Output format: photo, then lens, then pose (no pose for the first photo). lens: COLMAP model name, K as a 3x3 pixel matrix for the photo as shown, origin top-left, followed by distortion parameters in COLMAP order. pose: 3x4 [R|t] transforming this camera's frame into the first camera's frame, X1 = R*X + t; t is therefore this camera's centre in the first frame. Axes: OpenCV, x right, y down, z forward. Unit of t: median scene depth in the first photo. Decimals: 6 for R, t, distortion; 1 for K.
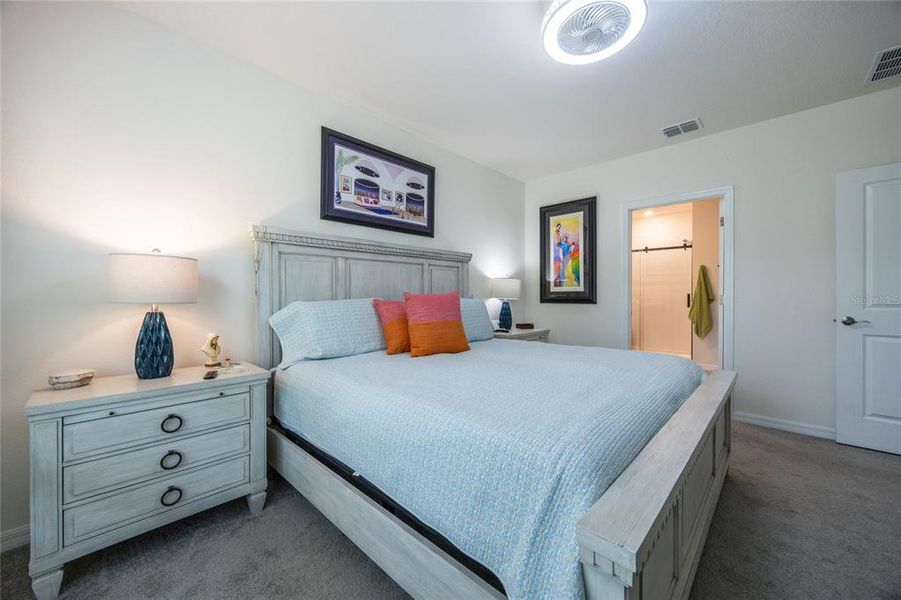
lens RADIAL K [[346.7, 0, 454.4], [0, 346.7, 297.3], [0, 0, 1]] dist [-0.005678, 0.000262]
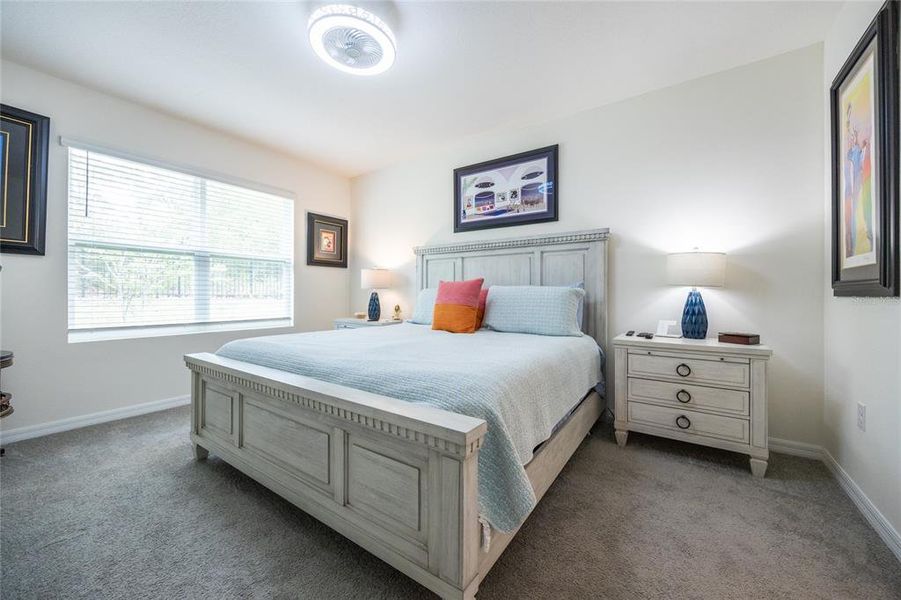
lens RADIAL K [[346.7, 0, 455.7], [0, 346.7, 290.0], [0, 0, 1]] dist [-0.005678, 0.000262]
pose [[0.147207, -0.002023, -0.989104, 0.900982], [-0.003649, 0.999990, -0.002588, 0.016176], [0.989099, 0.003990, 0.147198, 0.670865]]
